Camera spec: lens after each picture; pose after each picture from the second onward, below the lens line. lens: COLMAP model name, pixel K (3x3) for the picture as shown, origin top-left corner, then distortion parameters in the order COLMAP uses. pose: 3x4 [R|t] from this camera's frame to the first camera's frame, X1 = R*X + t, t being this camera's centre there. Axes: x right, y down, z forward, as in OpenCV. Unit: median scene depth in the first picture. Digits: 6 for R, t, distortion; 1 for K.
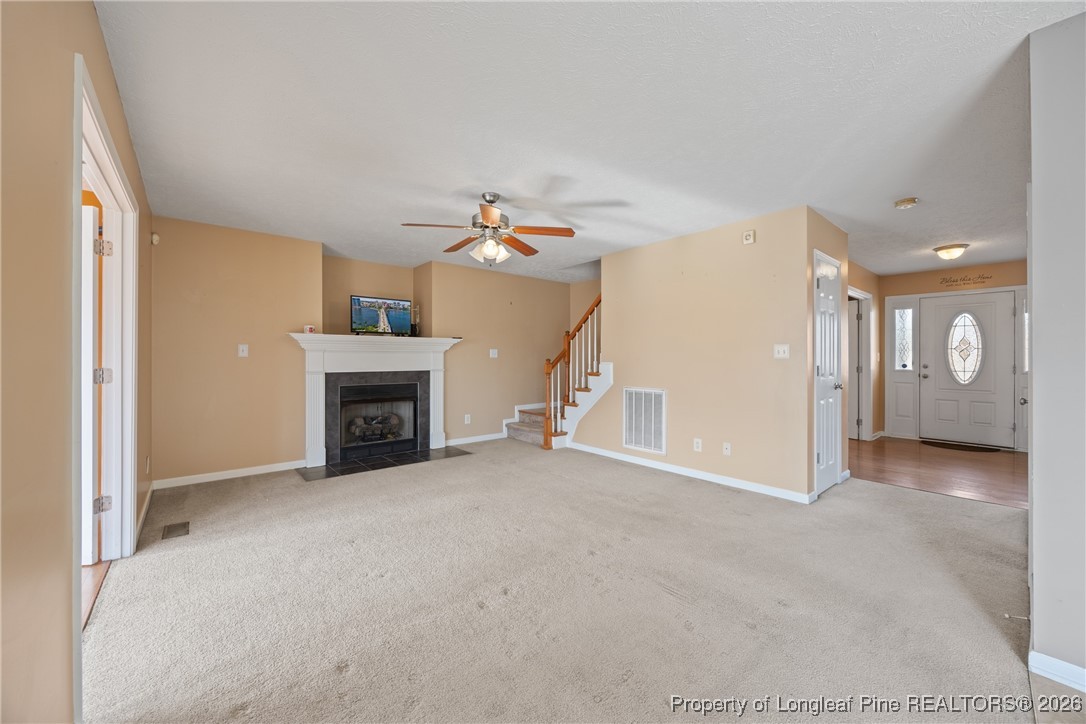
lens RADIAL K [[415.7, 0, 544.2], [0, 415.7, 359.4], [0, 0, 1]] dist [-0.002602, 0.000284]
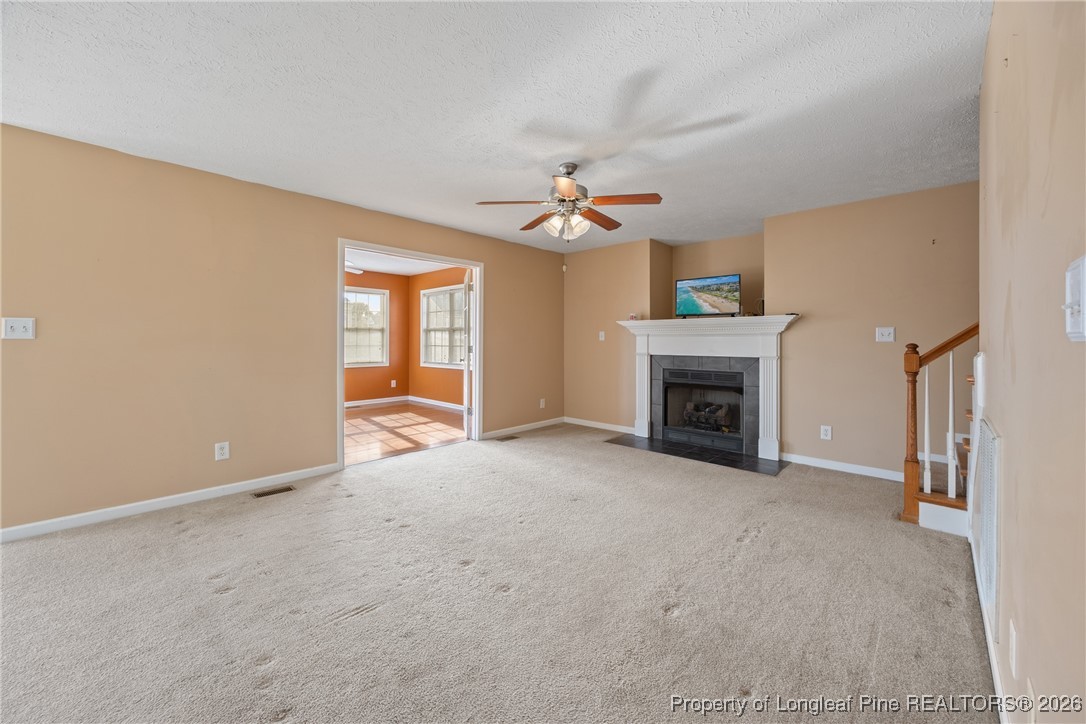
lens RADIAL K [[415.7, 0, 533.9], [0, 415.7, 338.7], [0, 0, 1]] dist [-0.002602, 0.000284]
pose [[0.104182, -0.008901, -0.994518, 0.535405], [-0.009368, 0.999907, -0.009931, 0.003021], [0.994514, 0.010351, 0.104089, 0.562831]]
